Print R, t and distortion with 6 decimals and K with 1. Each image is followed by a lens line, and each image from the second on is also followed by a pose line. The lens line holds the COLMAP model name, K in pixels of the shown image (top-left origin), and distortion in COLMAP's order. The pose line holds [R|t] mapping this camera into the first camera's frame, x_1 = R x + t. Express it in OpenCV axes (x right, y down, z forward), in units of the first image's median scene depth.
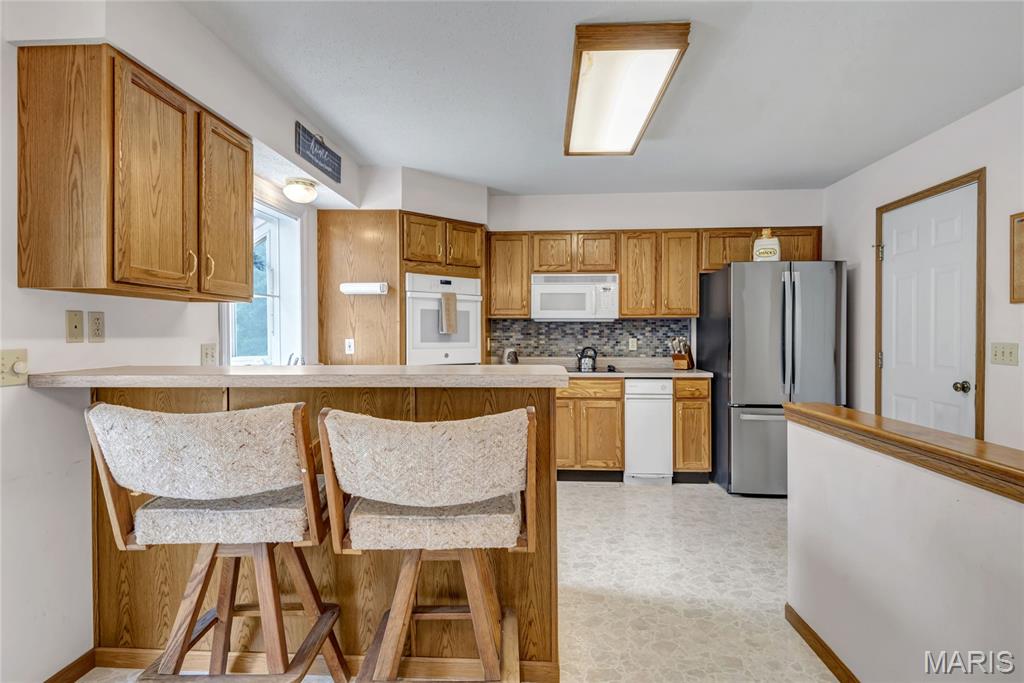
lens RADIAL K [[539.9, 0, 514.4], [0, 539.9, 338.1], [0, 0, 1]] dist [0.015228, -0.011117]
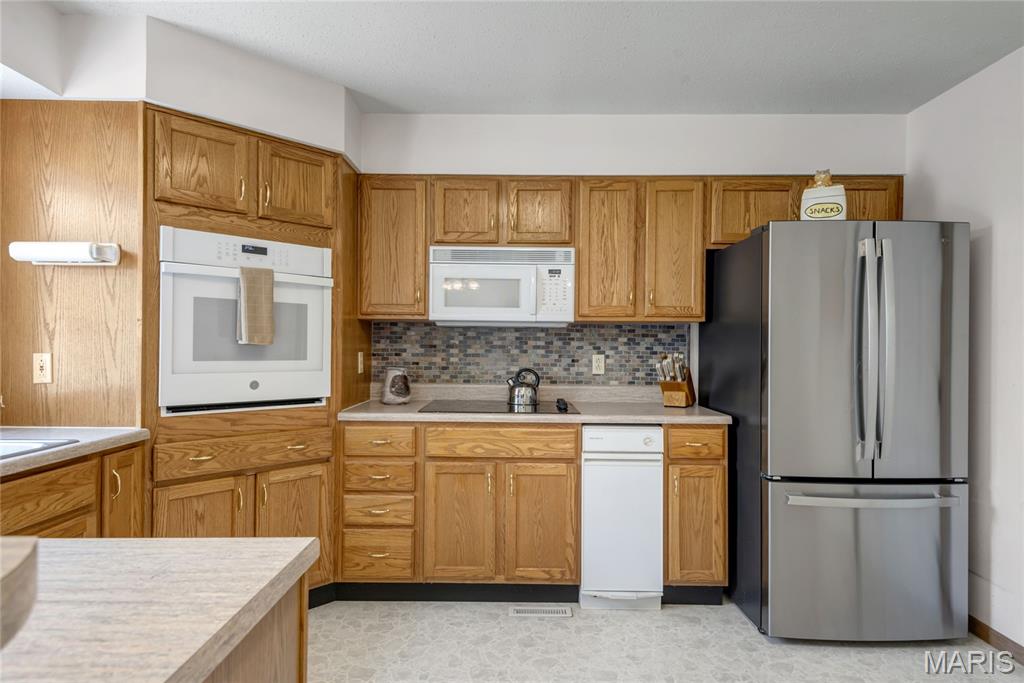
lens RADIAL K [[539.9, 0, 512.5], [0, 539.9, 348.0], [0, 0, 1]] dist [0.015228, -0.011117]
pose [[0.999042, 0.008882, 0.042849, 0.135866], [-0.008697, 0.999952, -0.004513, -0.005493], [-0.042887, 0.004136, 0.999071, 0.552271]]
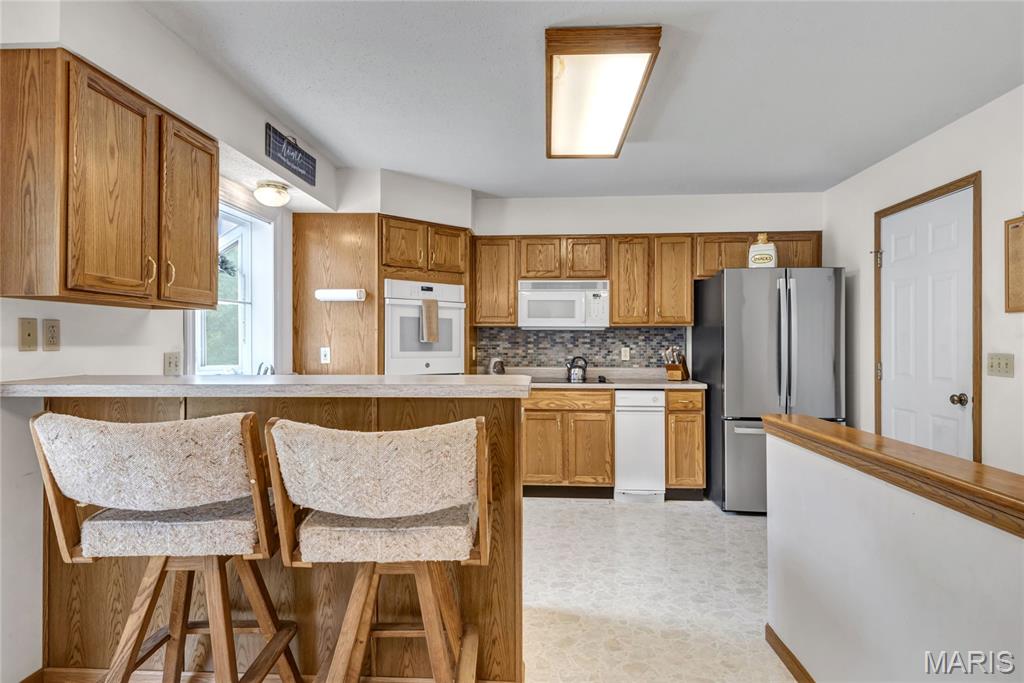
lens RADIAL K [[575.1, 0, 515.3], [0, 575.1, 338.4], [0, 0, 1]] dist [0.022217, -0.010665]
pose [[0.999996, 0.002645, -0.000957, 0.037838], [-0.002659, 0.999891, -0.014552, -0.000797], [0.000919, 0.014554, 0.999894, -0.024340]]
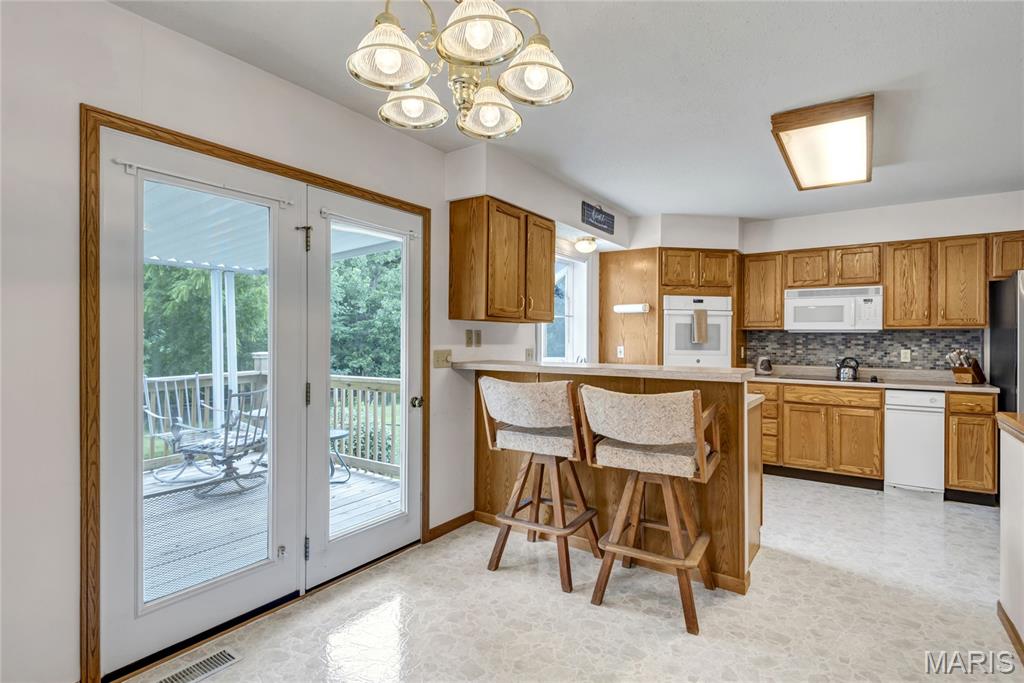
lens RADIAL K [[506.2, 0, 505.2], [0, 506.2, 338.3], [0, 0, 1]] dist [0.020705, -0.017126]
pose [[0.845107, 0.005575, -0.534568, 0.145839], [-0.012457, 0.999879, -0.009266, -0.003575], [0.534452, 0.014490, 0.845075, -0.254033]]
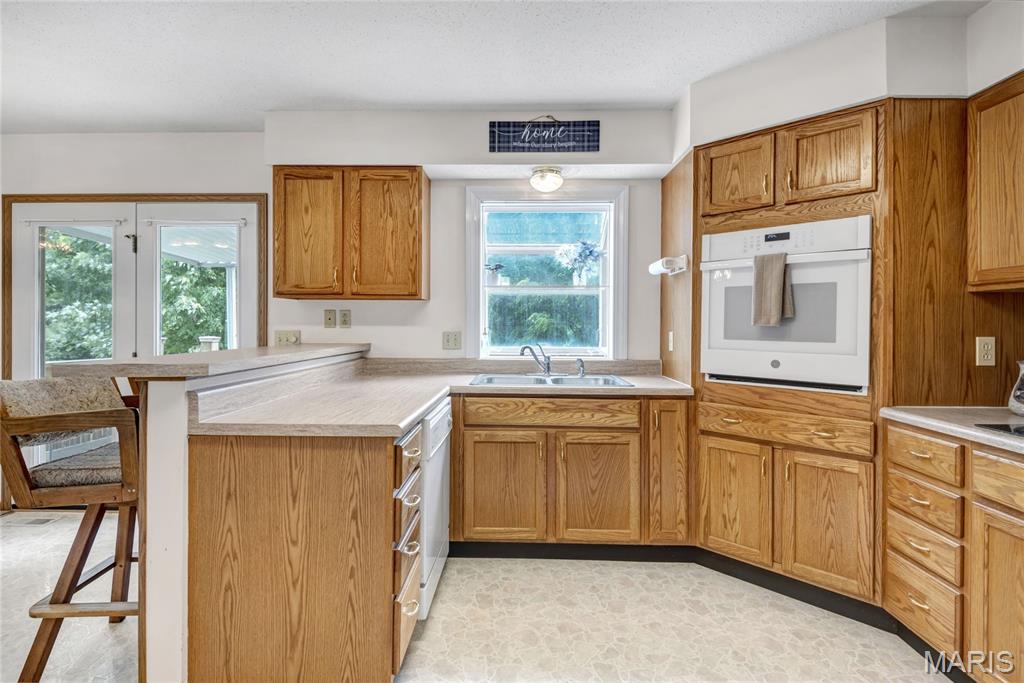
lens RADIAL K [[491.8, 0, 498.8], [0, 491.8, 322.9], [0, 0, 1]] dist [-0.001519, -0.003584]
pose [[0.052403, 0.004737, -0.998615, 0.476370], [-0.011978, 0.999920, 0.004115, -0.012375], [0.998554, 0.011746, 0.052456, 0.838138]]
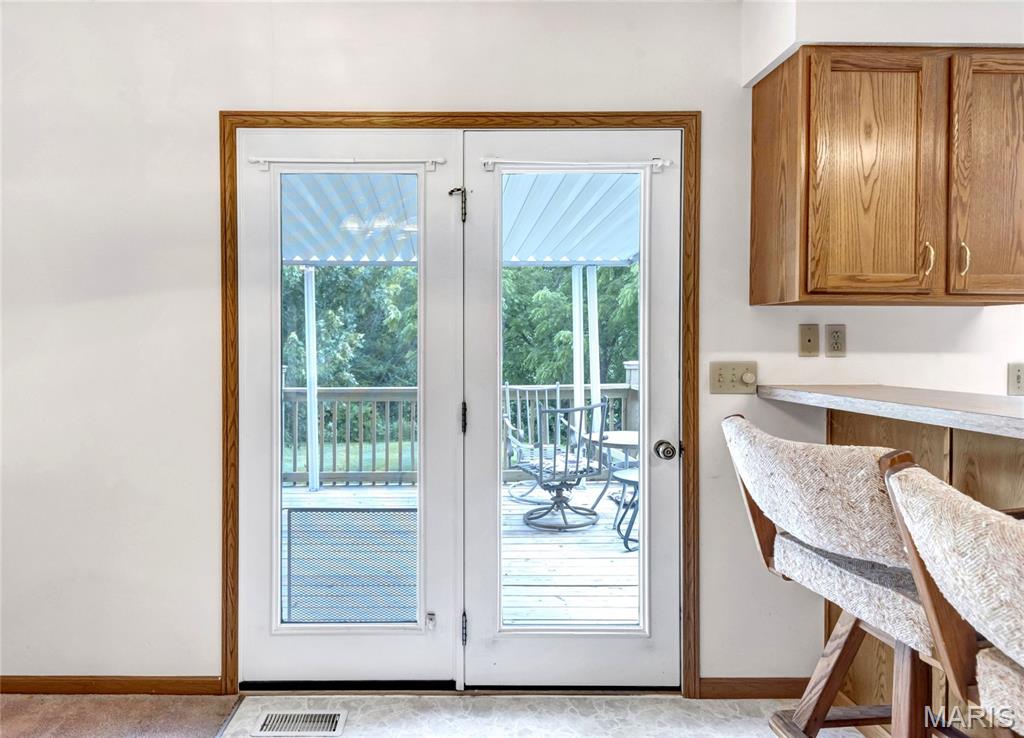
lens RADIAL K [[601.5, 0, 438.2], [0, 601.5, 348.9], [0, 0, 1]] dist [0.023673, -0.015931]
pose [[0.053448, 0.009378, -0.998527, 0.145314], [-0.012767, 0.999881, 0.008708, -0.003857], [0.998489, 0.012283, 0.053561, 0.152650]]
